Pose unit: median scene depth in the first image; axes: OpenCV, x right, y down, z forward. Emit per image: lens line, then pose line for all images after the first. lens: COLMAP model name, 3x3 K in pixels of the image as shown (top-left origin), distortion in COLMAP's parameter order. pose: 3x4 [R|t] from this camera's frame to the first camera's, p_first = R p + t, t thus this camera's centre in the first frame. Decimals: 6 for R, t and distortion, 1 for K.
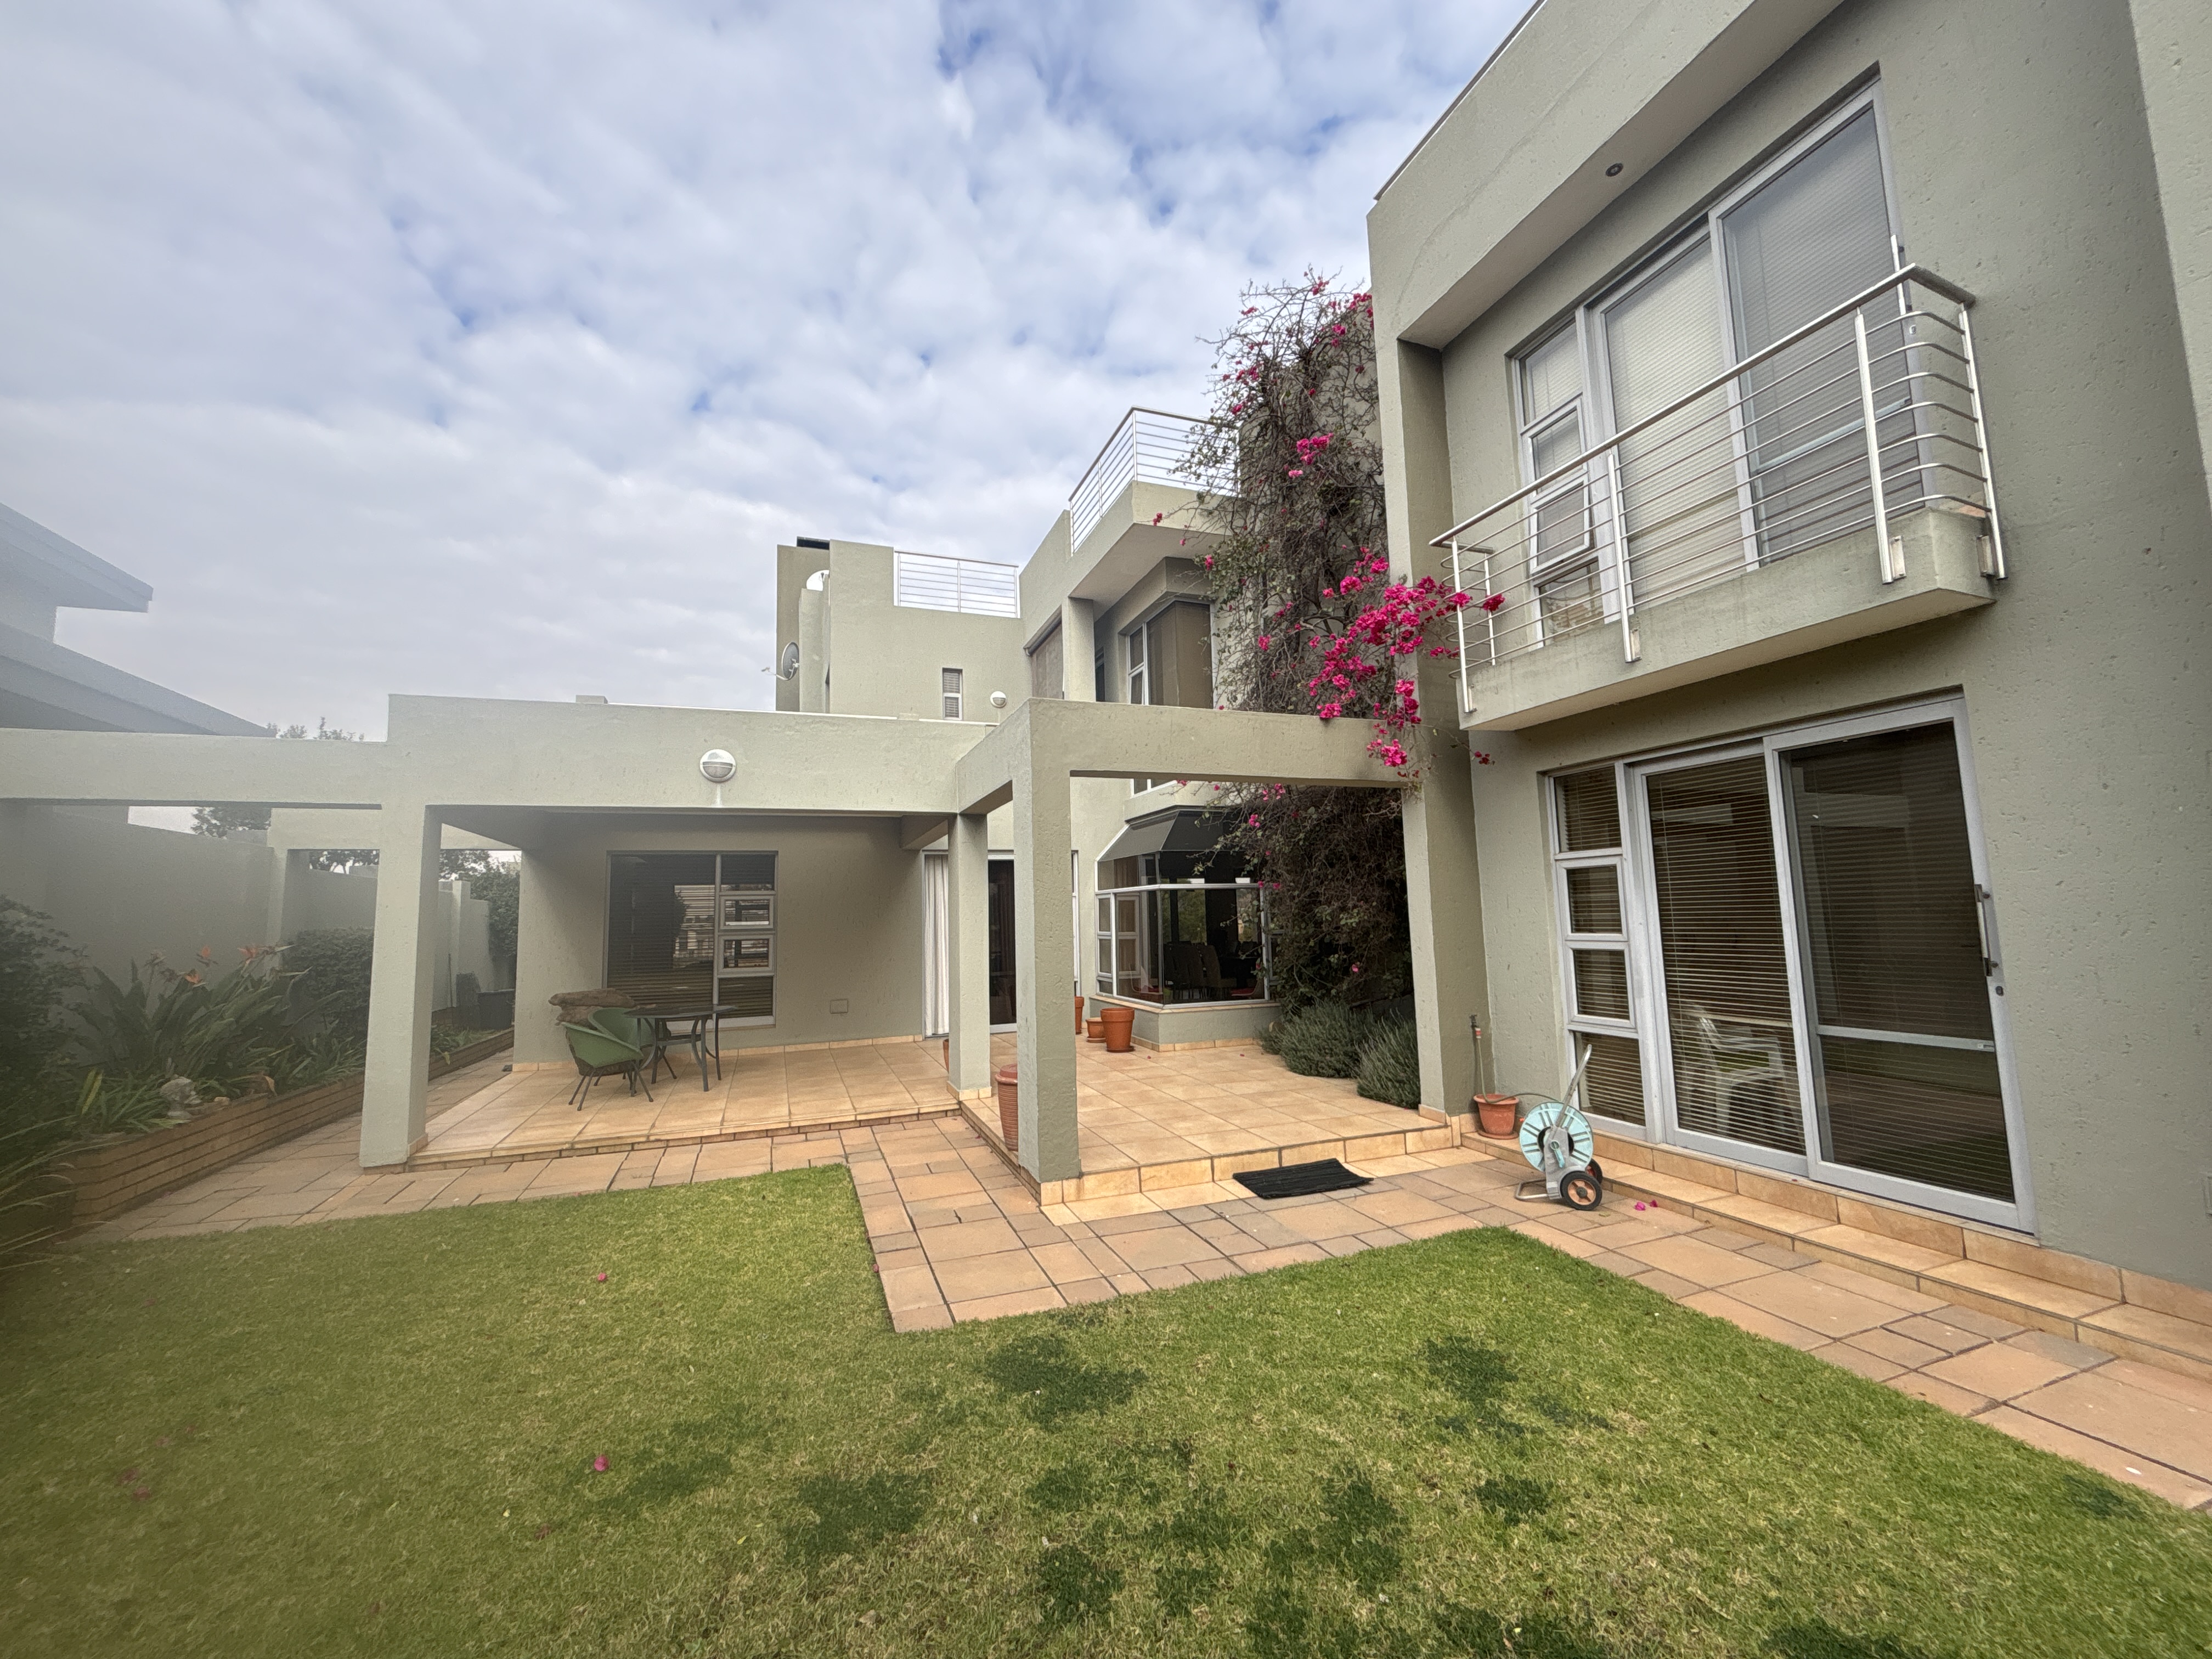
lens RADIAL K [[888.7, 0, 1106.8], [0, 888.7, 831.3], [0, 0, 1]] dist [-0.001490, 0.000928]
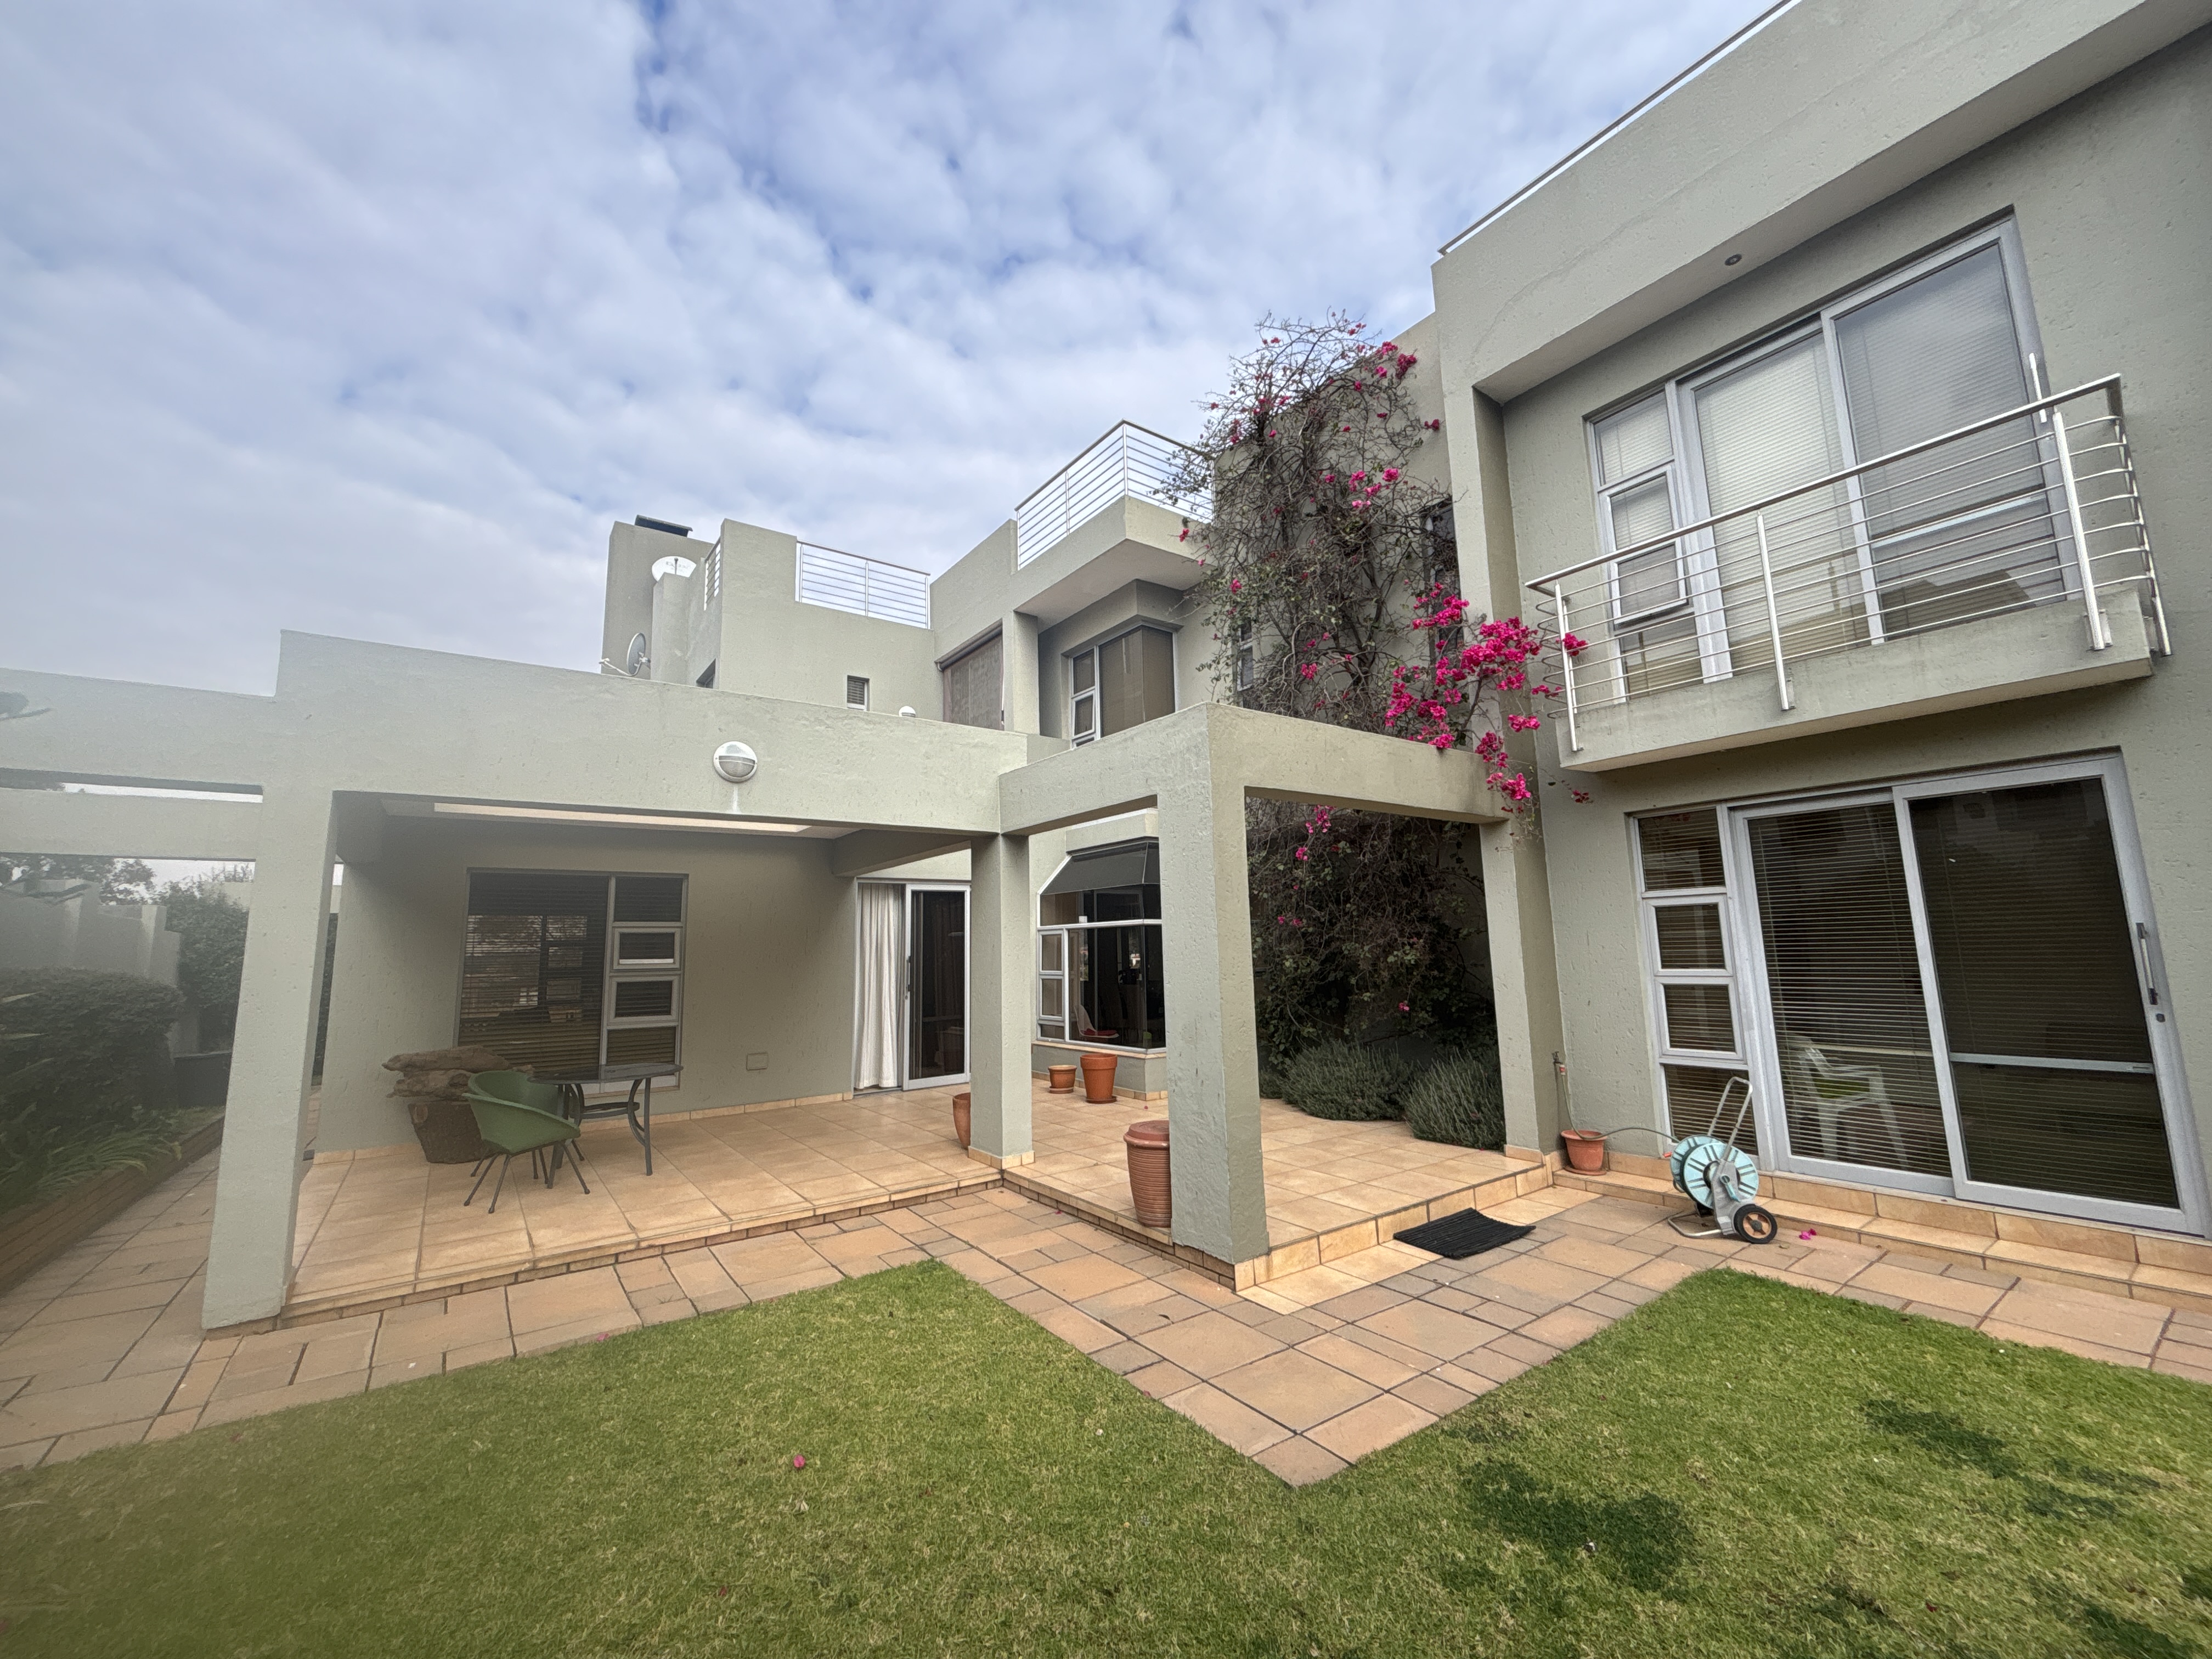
lens RADIAL K [[888.7, 0, 1100.5], [0, 888.7, 832.6], [0, 0, 1]] dist [-0.001490, 0.000928]
pose [[0.963715, 0.038559, 0.264132, -0.396029], [-0.026783, 0.998486, -0.048044, 0.023427], [-0.265585, 0.039227, 0.963289, 0.174937]]
